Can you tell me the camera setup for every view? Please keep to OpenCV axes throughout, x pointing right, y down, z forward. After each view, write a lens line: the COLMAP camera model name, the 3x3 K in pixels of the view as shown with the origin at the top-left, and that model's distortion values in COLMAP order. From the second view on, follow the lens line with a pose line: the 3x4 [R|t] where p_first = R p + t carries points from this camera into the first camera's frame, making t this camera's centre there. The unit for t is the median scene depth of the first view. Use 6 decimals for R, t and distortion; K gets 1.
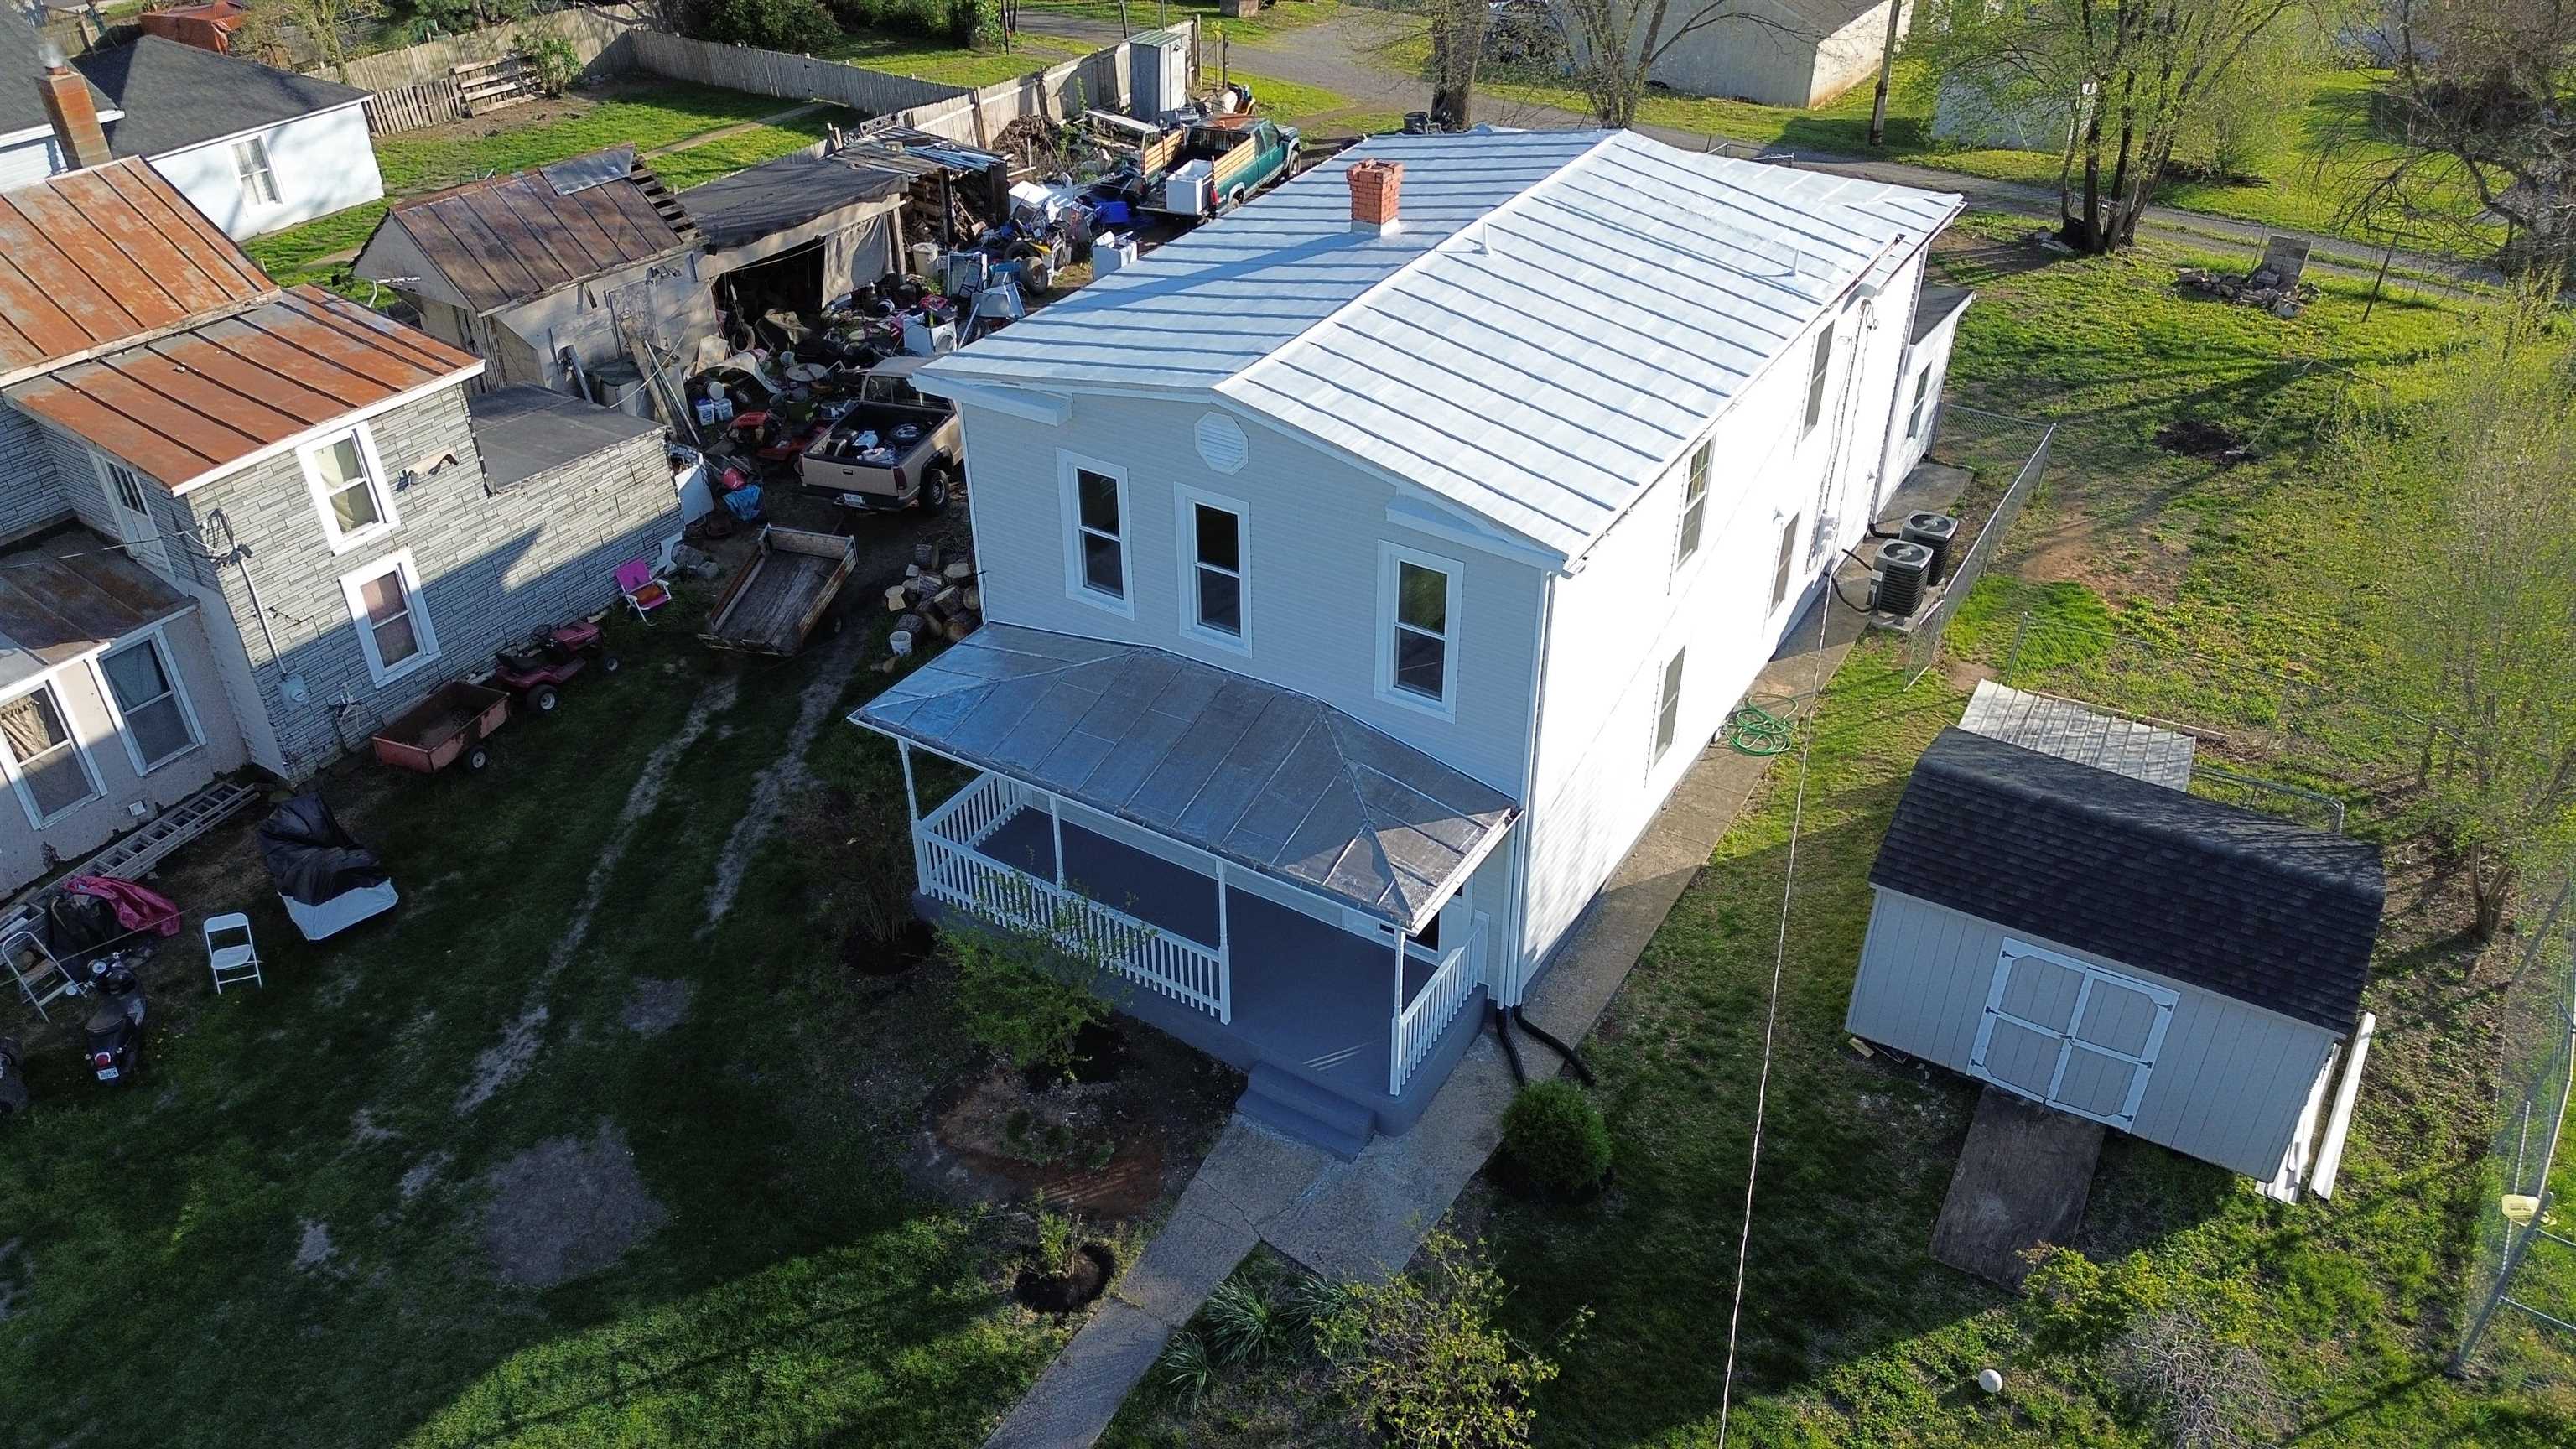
lens RADIAL K [[1810.7, 0, 1292.7], [0, 1810.7, 720.4], [0, 0, 1]] dist [0.064880, -0.060971]
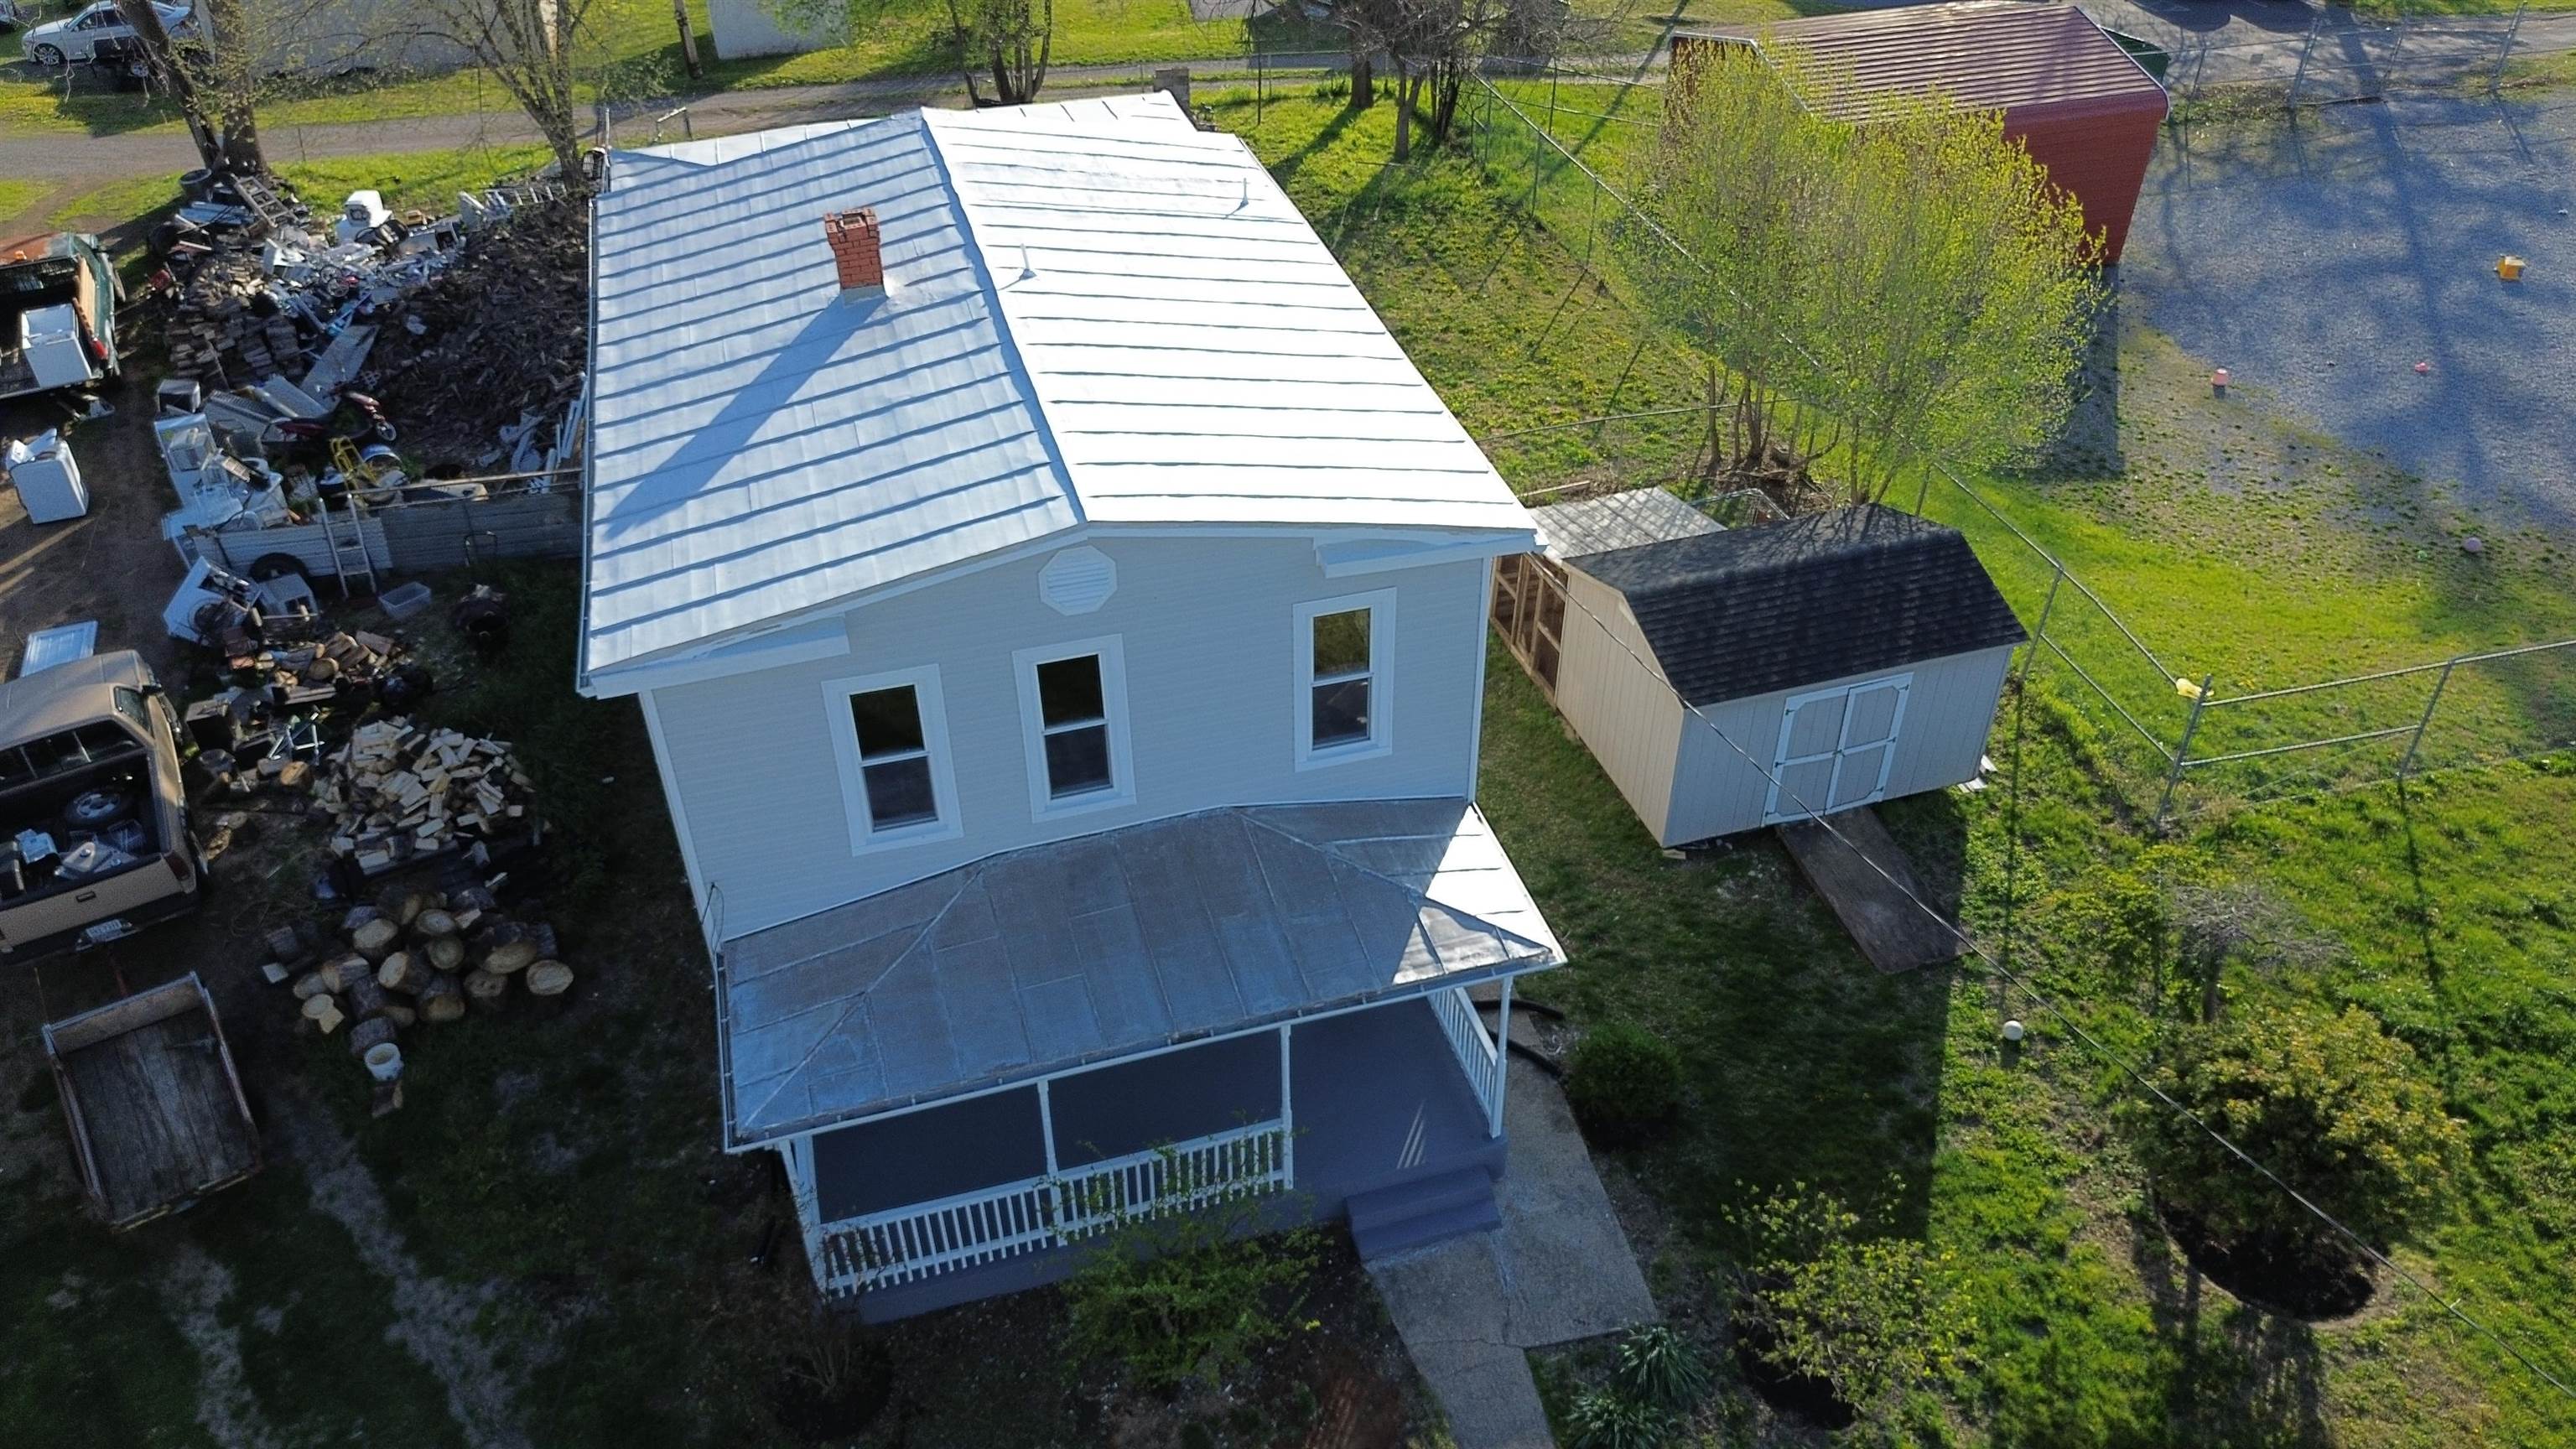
lens RADIAL K [[1810.7, 0, 1292.7], [0, 1810.7, 720.4], [0, 0, 1]] dist [0.064880, -0.060971]
pose [[0.673371, -0.448281, 0.587891, -0.460071], [0.418345, 0.886680, 0.196942, -0.207989], [-0.609556, 0.113326, 0.784601, 0.297486]]
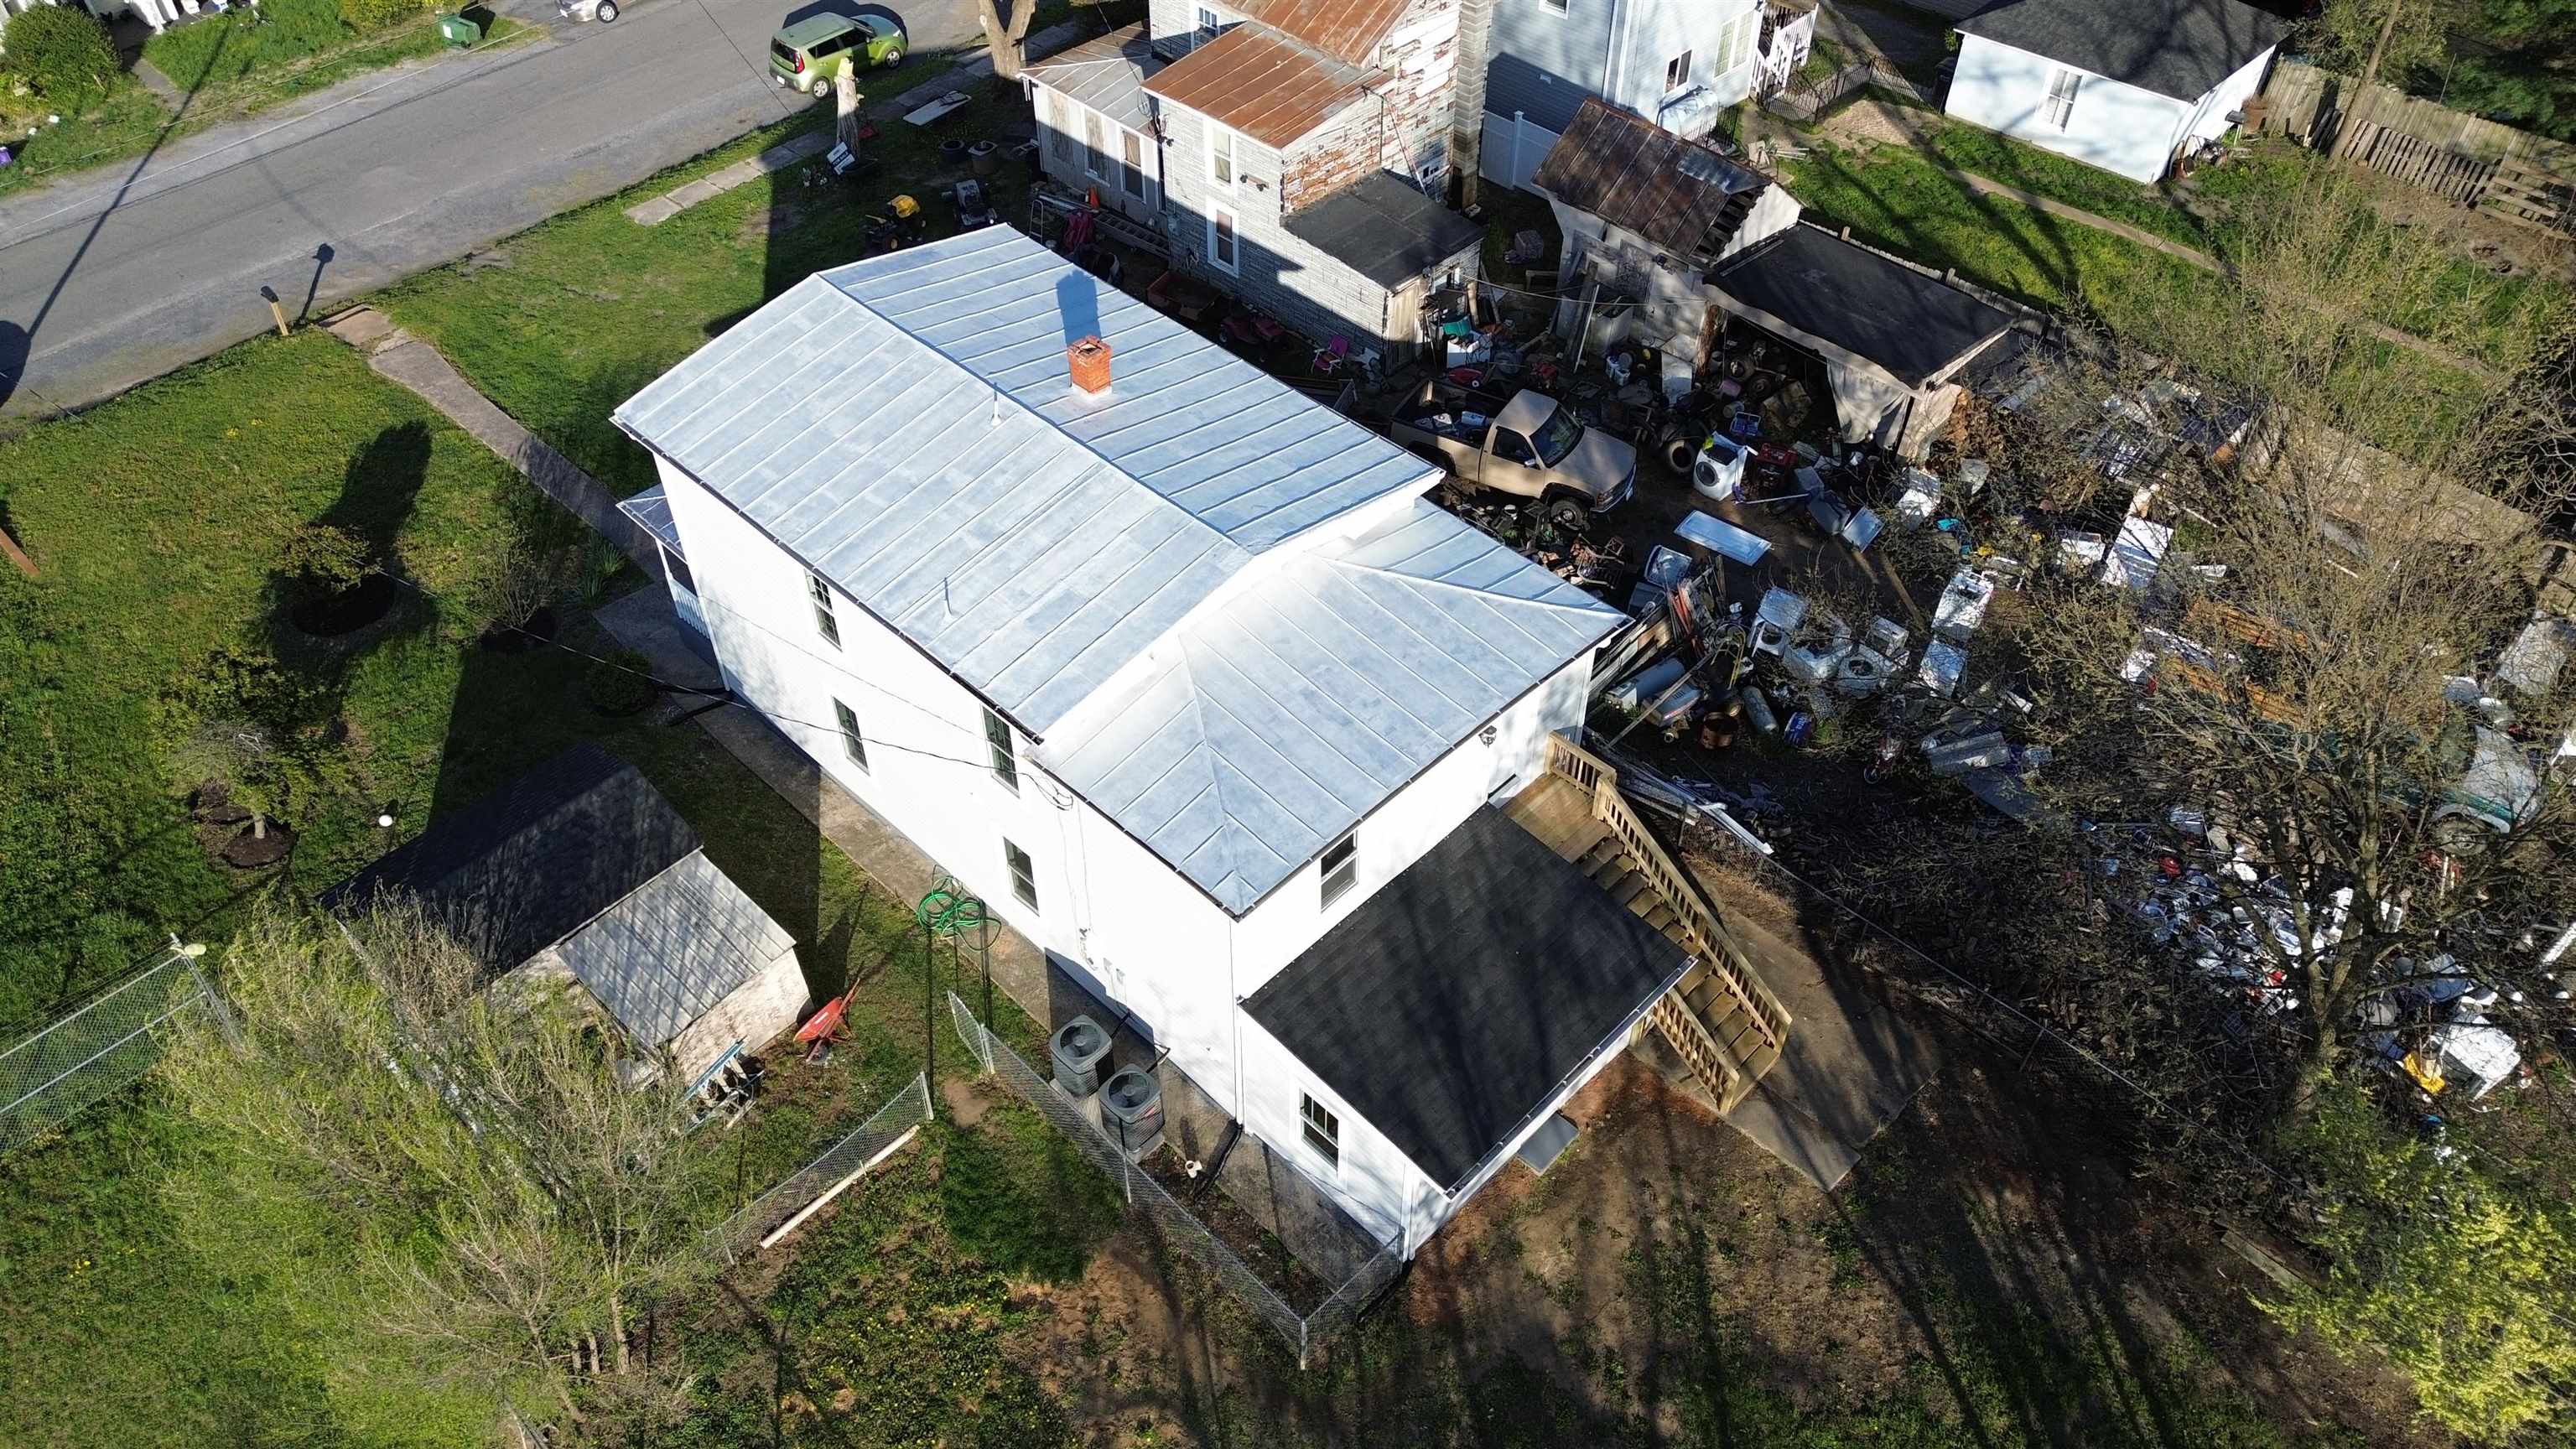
lens RADIAL K [[1810.7, 0, 1292.7], [0, 1810.7, 720.4], [0, 0, 1]] dist [0.064880, -0.060971]
pose [[-0.226116, 0.692310, -0.685258, 1.122802], [-0.539090, 0.496988, 0.679988, -1.182535], [0.811328, 0.523172, 0.260841, 0.982467]]
